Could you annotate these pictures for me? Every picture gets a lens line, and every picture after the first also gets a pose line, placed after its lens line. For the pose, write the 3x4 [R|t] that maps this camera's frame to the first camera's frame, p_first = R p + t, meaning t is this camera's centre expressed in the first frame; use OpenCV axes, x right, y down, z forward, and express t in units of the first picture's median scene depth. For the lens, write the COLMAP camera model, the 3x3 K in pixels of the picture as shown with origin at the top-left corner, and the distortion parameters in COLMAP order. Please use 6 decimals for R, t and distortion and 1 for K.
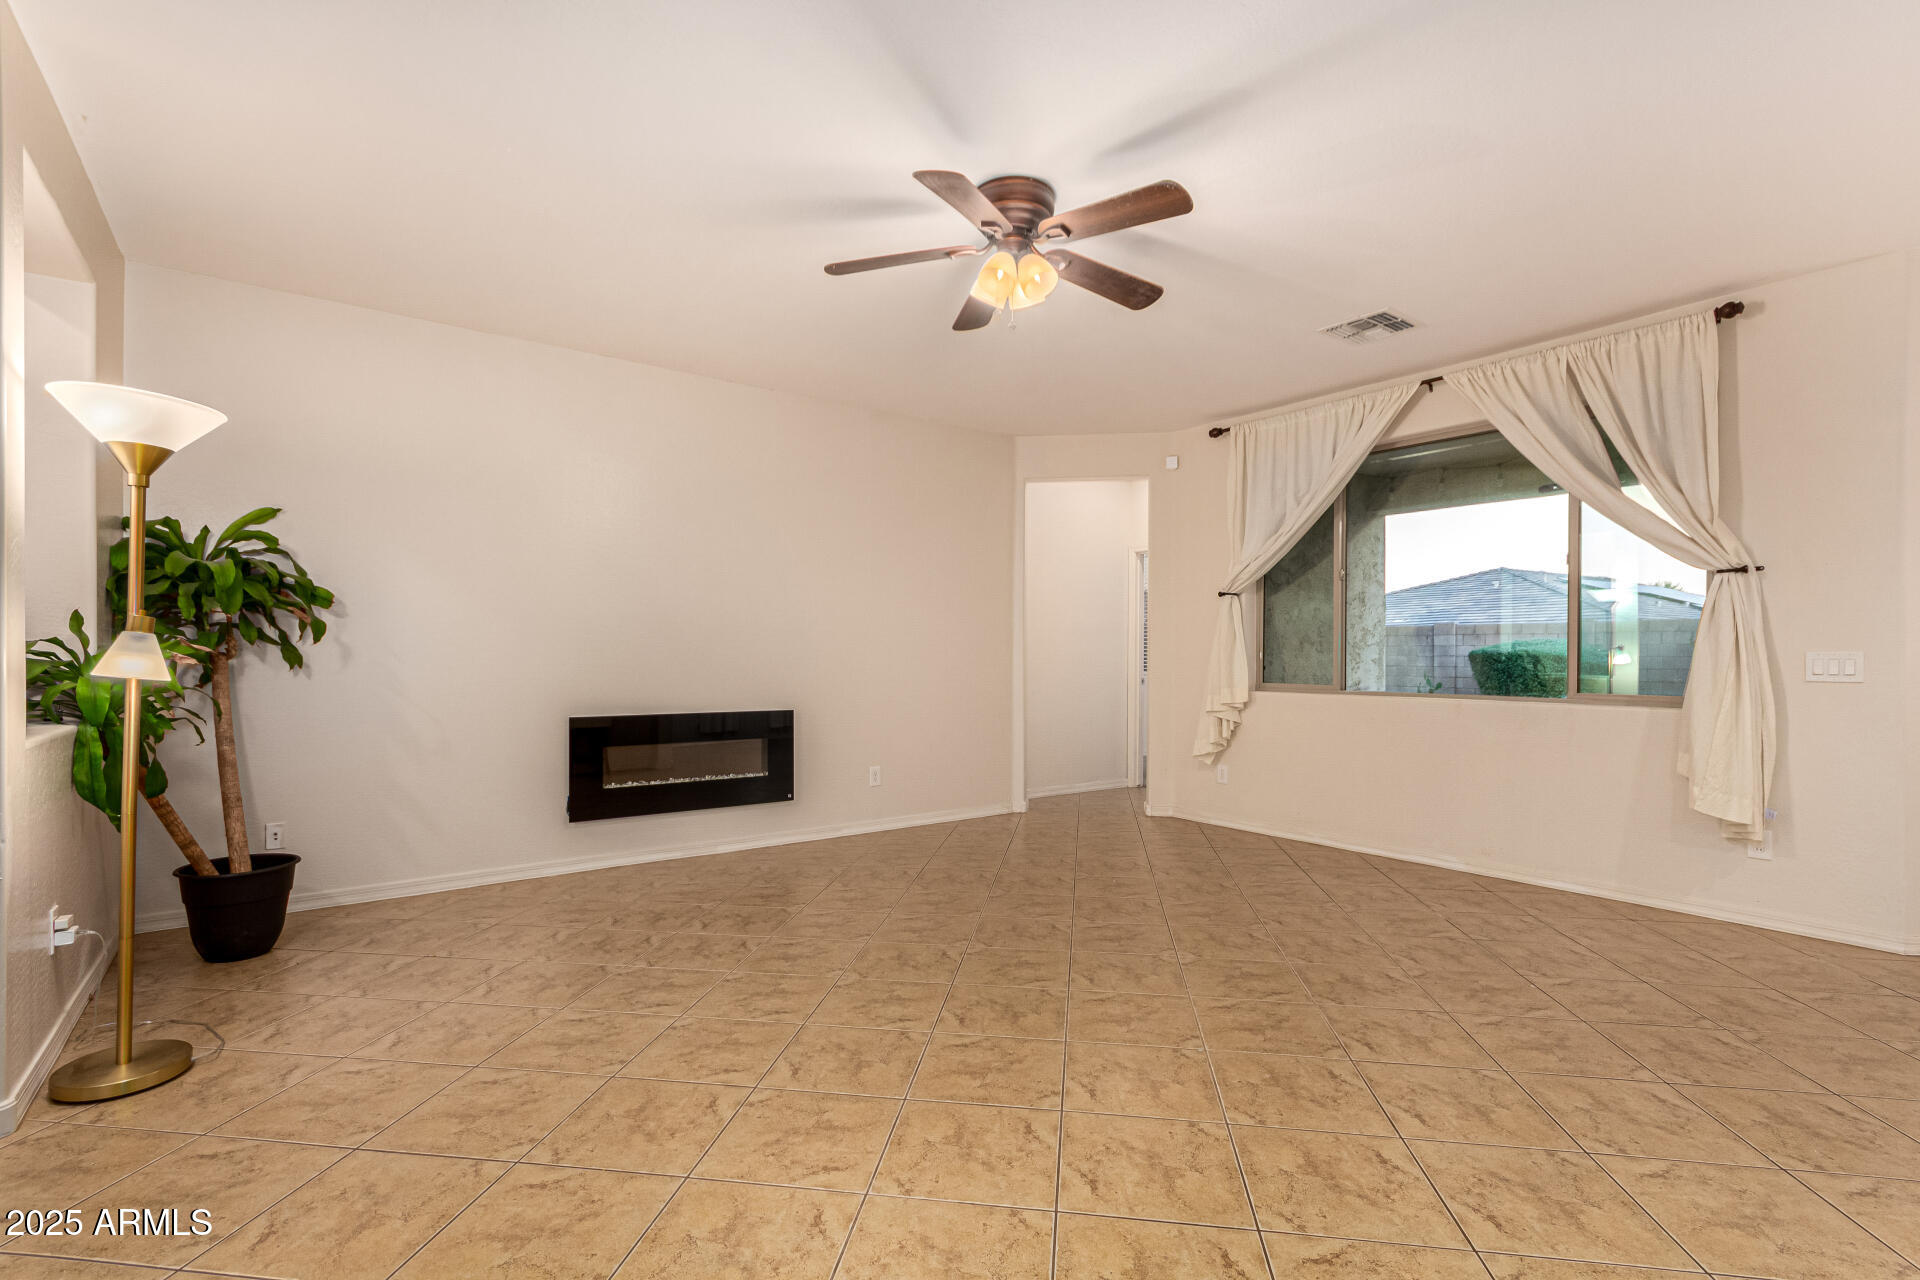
lens RADIAL K [[885.9, 0, 964.1], [0, 885.9, 659.8], [0, 0, 1]] dist [0.005614, 0.000046]
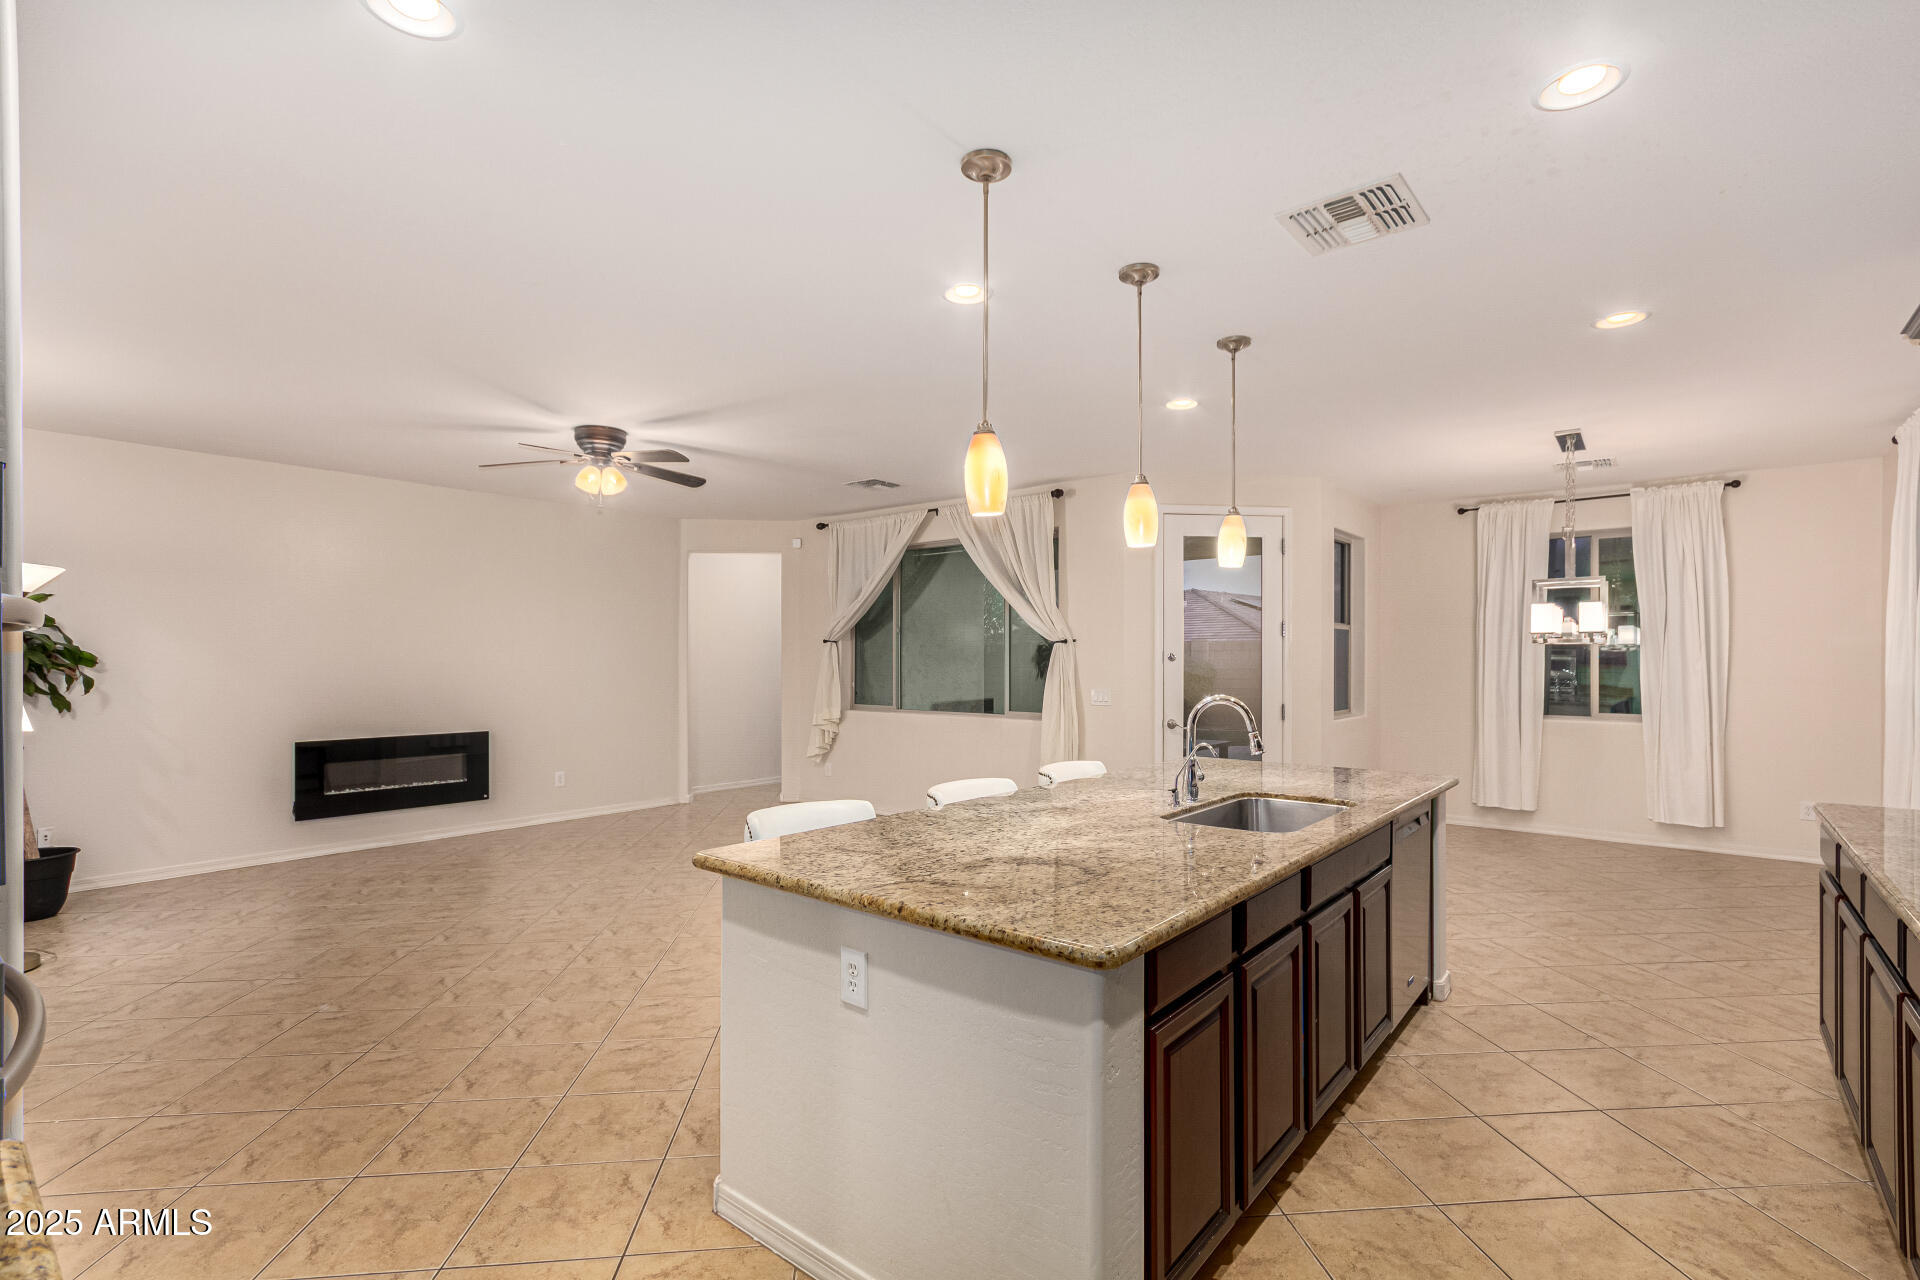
lens RADIAL K [[885.9, 0, 958.9], [0, 885.9, 658.7], [0, 0, 1]] dist [0.005614, 0.000046]
pose [[0.972519, -0.004151, 0.232785, 0.247389], [0.005093, 0.999981, -0.003444, -0.058351], [-0.232766, 0.004535, 0.972522, -0.614391]]
